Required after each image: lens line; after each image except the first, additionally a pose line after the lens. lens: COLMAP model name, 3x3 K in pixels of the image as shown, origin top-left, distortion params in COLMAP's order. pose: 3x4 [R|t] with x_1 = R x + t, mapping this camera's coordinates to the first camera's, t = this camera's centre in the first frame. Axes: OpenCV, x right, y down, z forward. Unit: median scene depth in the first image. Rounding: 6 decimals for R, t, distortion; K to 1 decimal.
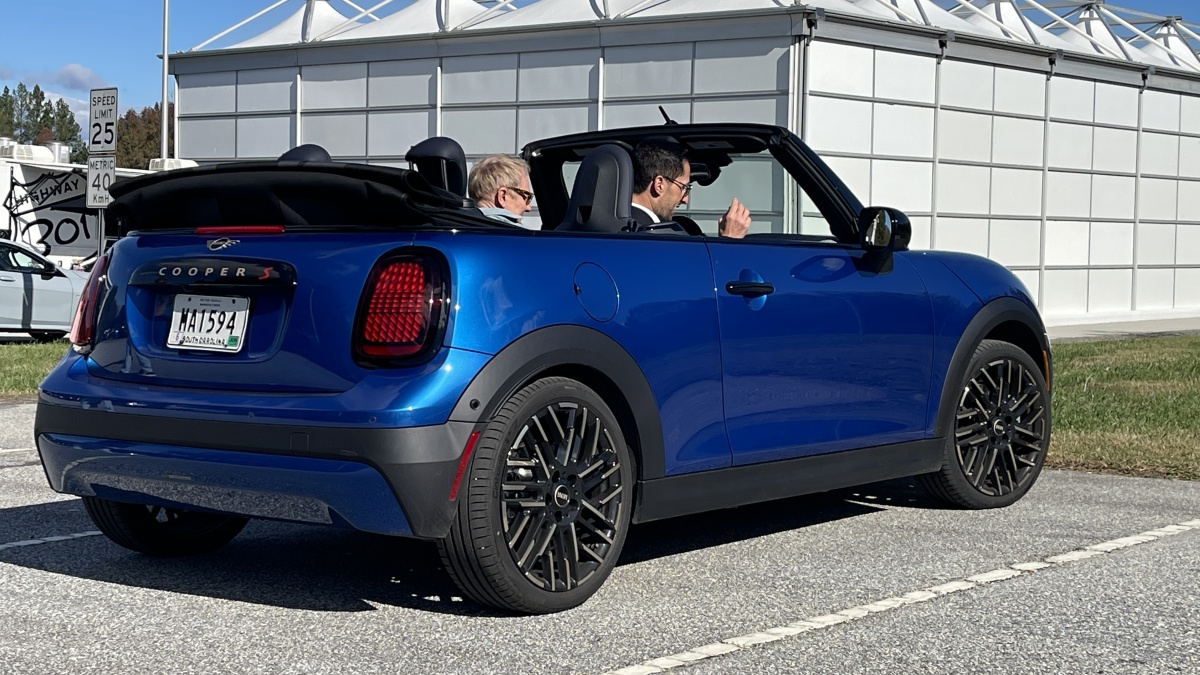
lens RADIAL K [[1945.2, 0, 602.7], [0, 1945.2, 330.5], [0, 0, 1]] dist [0.117119, 0.000000]
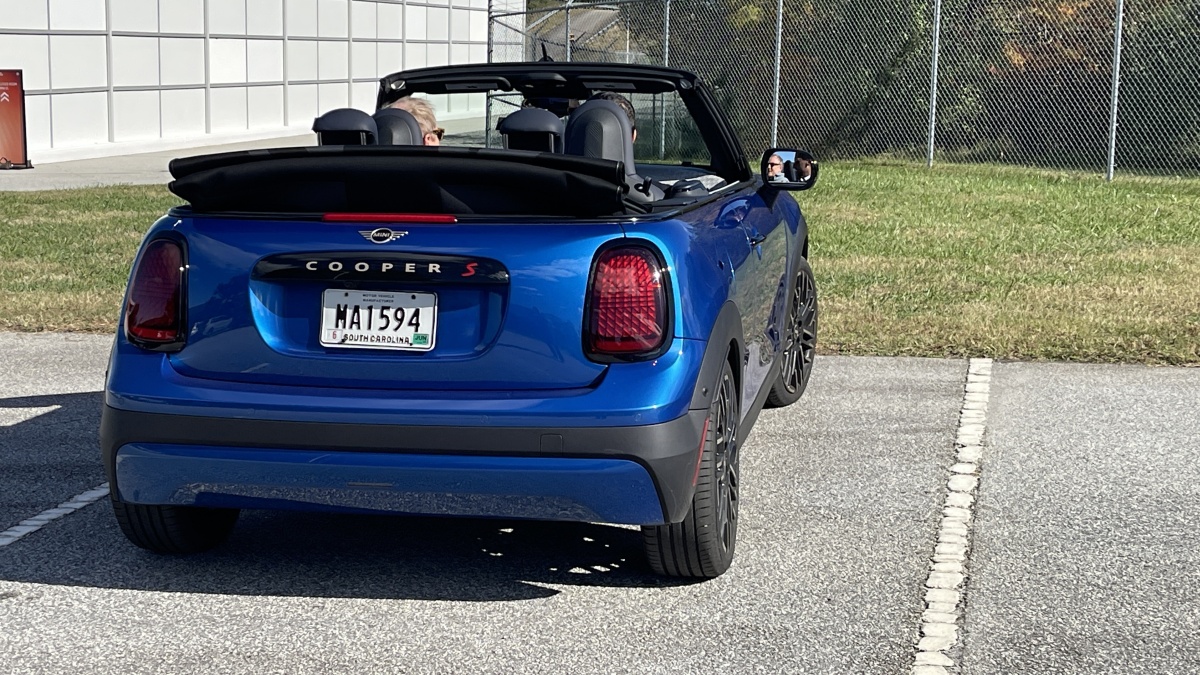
lens RADIAL K [[1945.2, 0, 586.8], [0, 1945.2, 336.6], [0, 0, 1]] dist [0.117119, 0.000000]
pose [[0.882393, -0.072146, 0.464950, -0.557275], [0.021233, 0.993273, 0.113830, -0.102210], [-0.470034, -0.090570, 0.877989, 0.117425]]
